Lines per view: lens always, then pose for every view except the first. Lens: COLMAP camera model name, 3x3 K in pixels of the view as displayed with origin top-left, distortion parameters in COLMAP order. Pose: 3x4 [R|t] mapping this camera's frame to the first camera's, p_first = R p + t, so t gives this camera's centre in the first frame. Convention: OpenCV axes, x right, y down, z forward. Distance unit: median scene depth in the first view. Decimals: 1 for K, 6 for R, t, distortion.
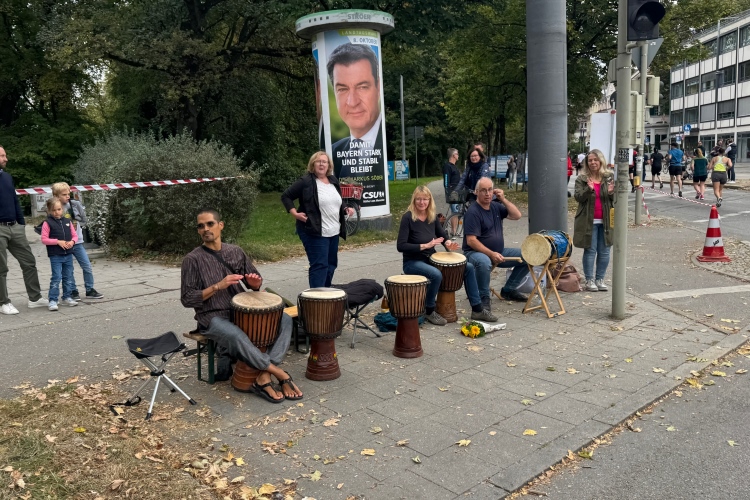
lens RADIAL K [[617.7, 0, 375.0], [0, 617.7, 250.0], [0, 0, 1]] dist [0.262273, -0.466225]
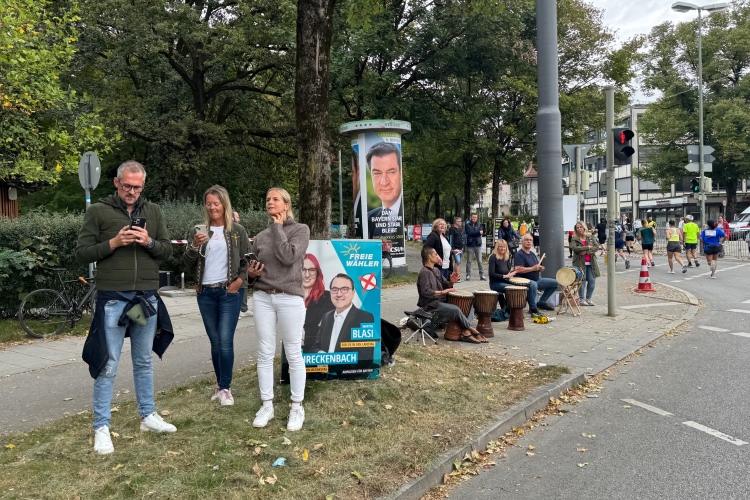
lens RADIAL K [[617.7, 0, 375.0], [0, 617.7, 250.0], [0, 0, 1]] dist [0.262273, -0.466225]
pose [[0.986745, 0.011539, 0.161867, -0.272760], [0.005084, 0.994781, -0.101906, 0.050082], [-0.162198, 0.101379, 0.981537, -0.316986]]
